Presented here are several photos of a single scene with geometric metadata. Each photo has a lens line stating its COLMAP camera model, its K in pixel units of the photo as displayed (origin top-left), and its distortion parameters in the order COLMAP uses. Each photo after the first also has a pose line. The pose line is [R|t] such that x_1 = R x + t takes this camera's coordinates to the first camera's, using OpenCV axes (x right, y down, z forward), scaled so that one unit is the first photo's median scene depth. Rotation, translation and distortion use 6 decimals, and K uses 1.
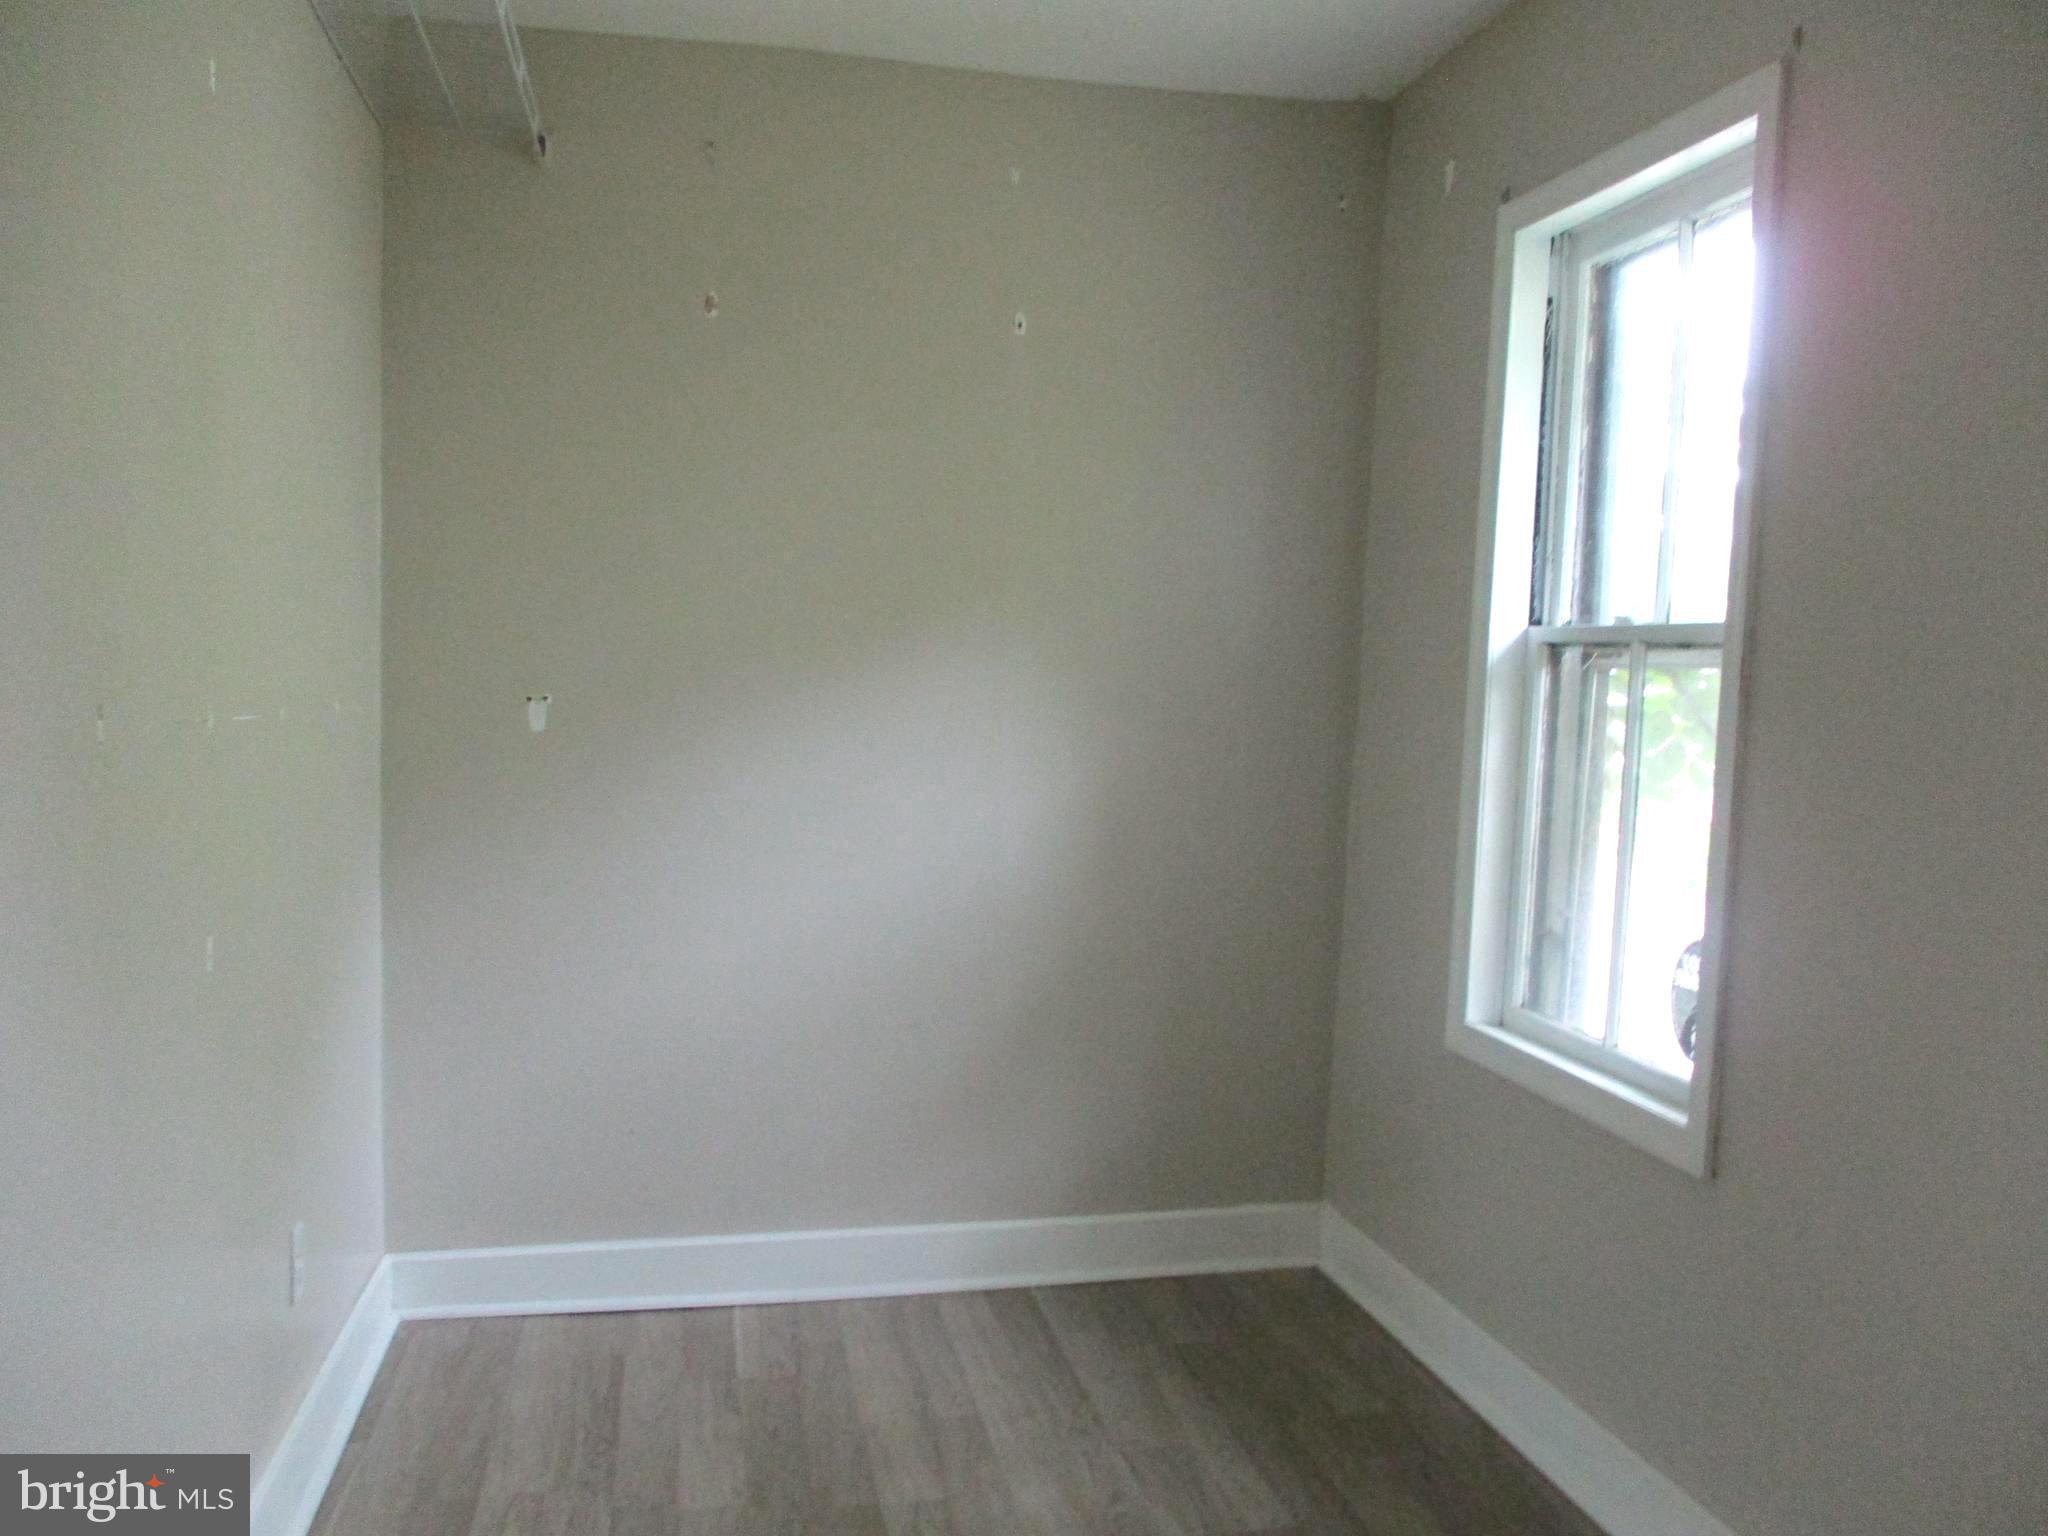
lens RADIAL K [[1717.8, 0, 1026.2], [0, 1717.8, 771.0], [0, 0, 1]] dist [-0.026959, 0.008128]
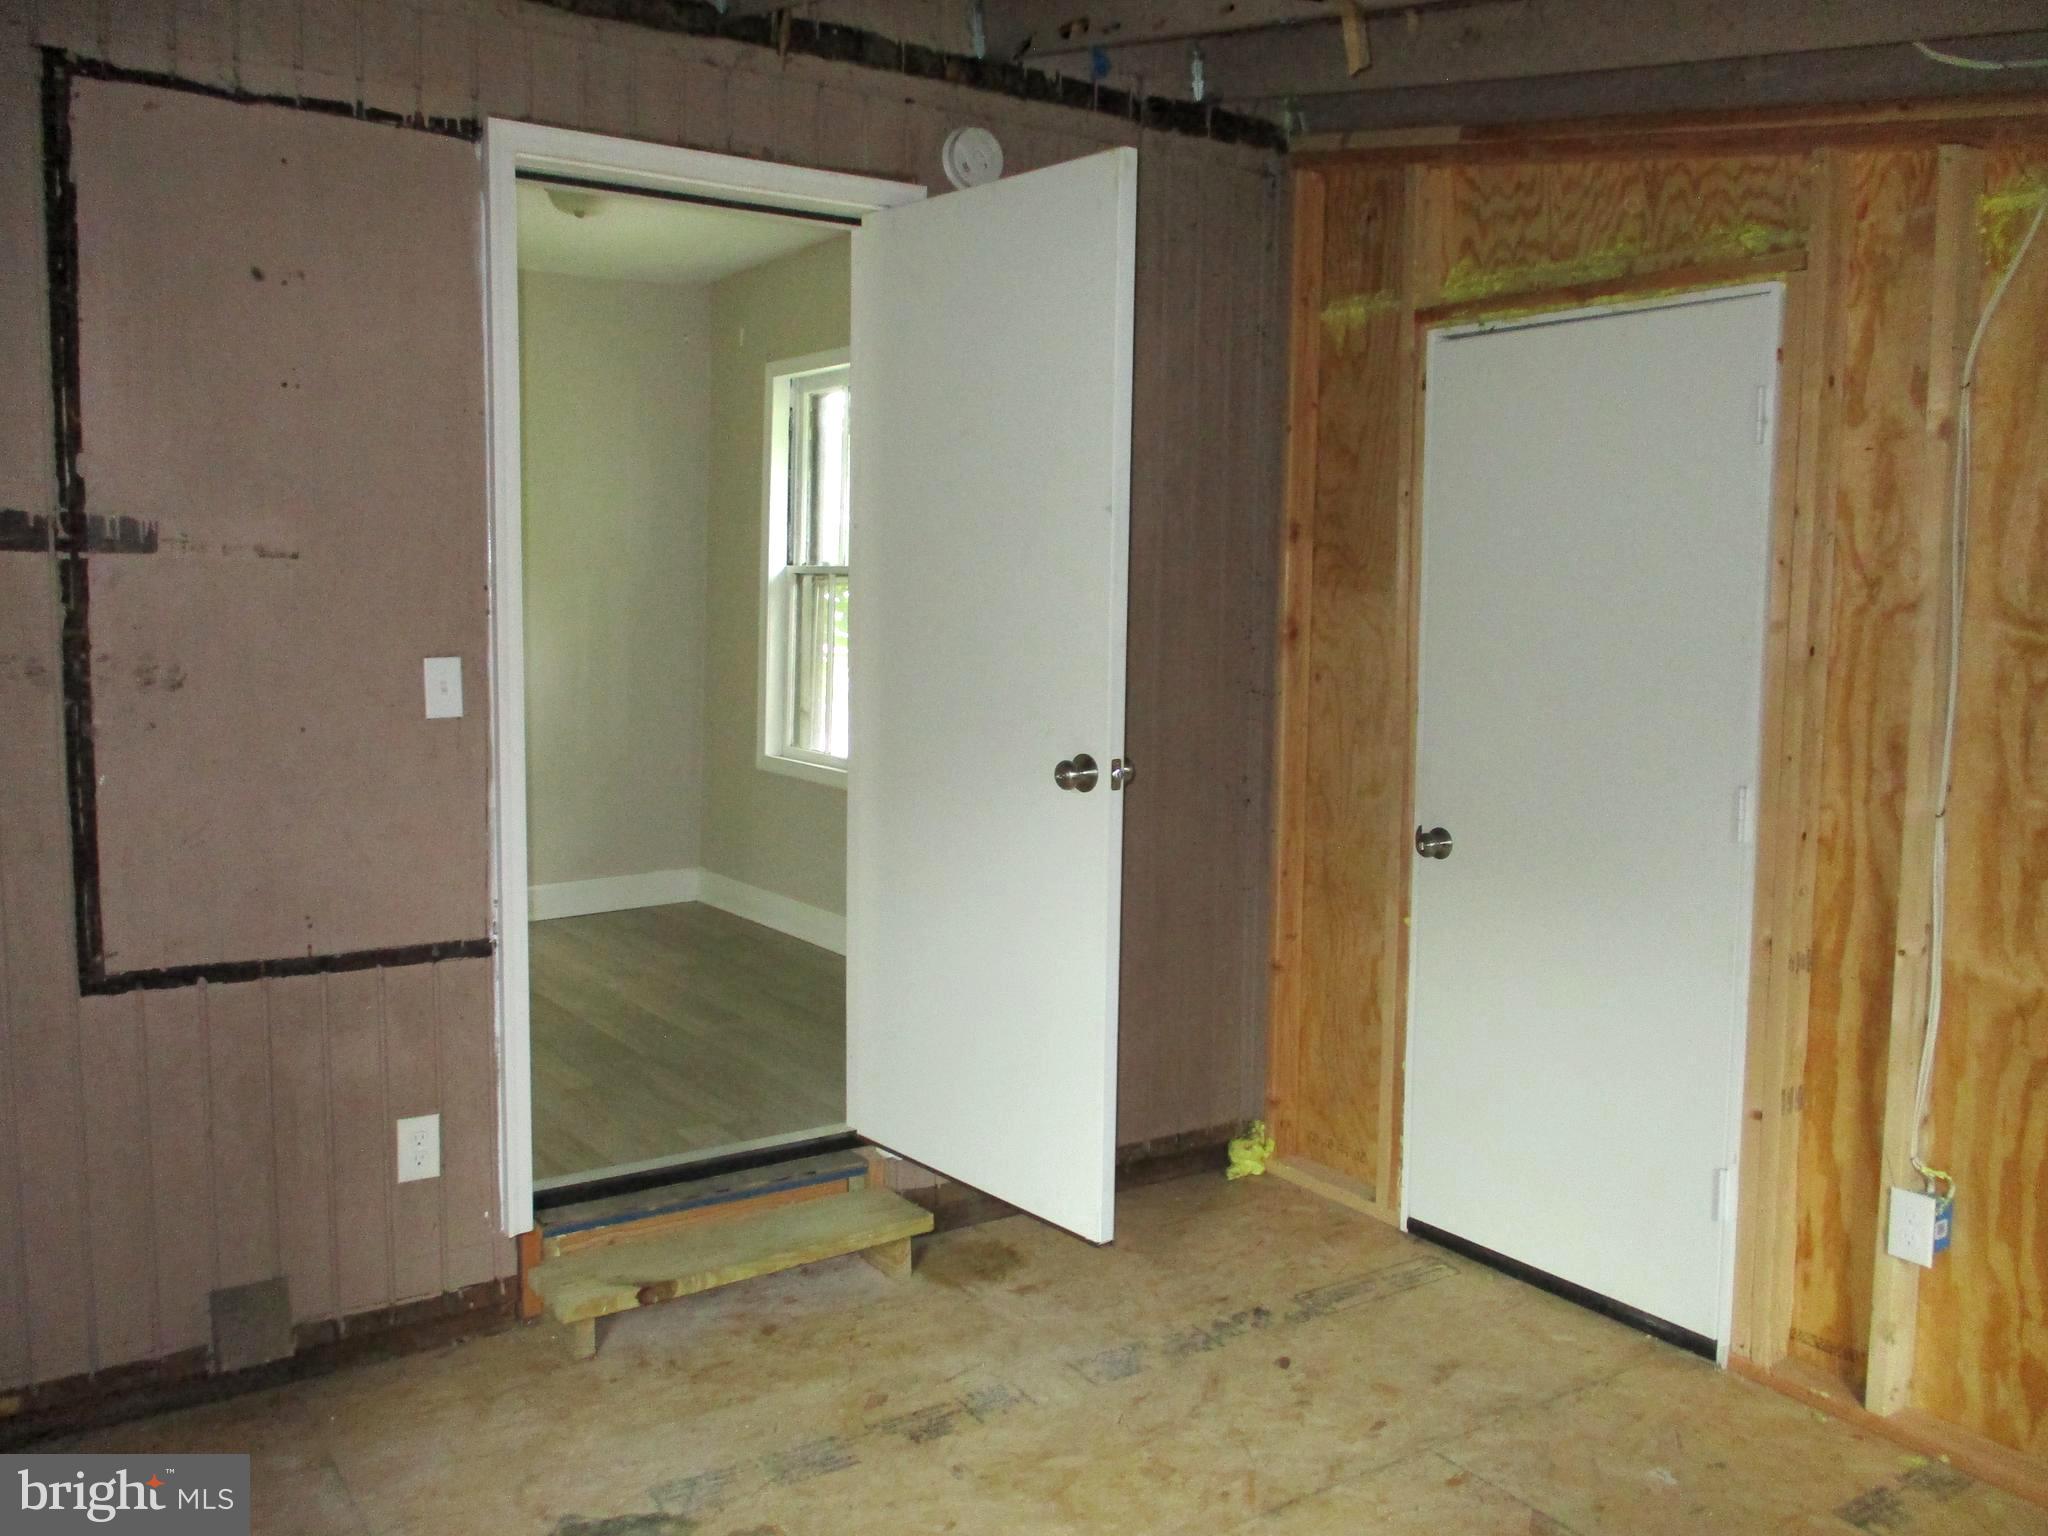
lens RADIAL K [[1717.8, 0, 1024.9], [0, 1717.8, 764.8], [0, 0, 1]] dist [-0.026959, 0.008128]
pose [[0.917663, -0.046557, 0.394623, -0.282317], [0.036921, 0.998806, 0.031980, 0.103840], [-0.395640, -0.014777, 0.918287, -1.057808]]
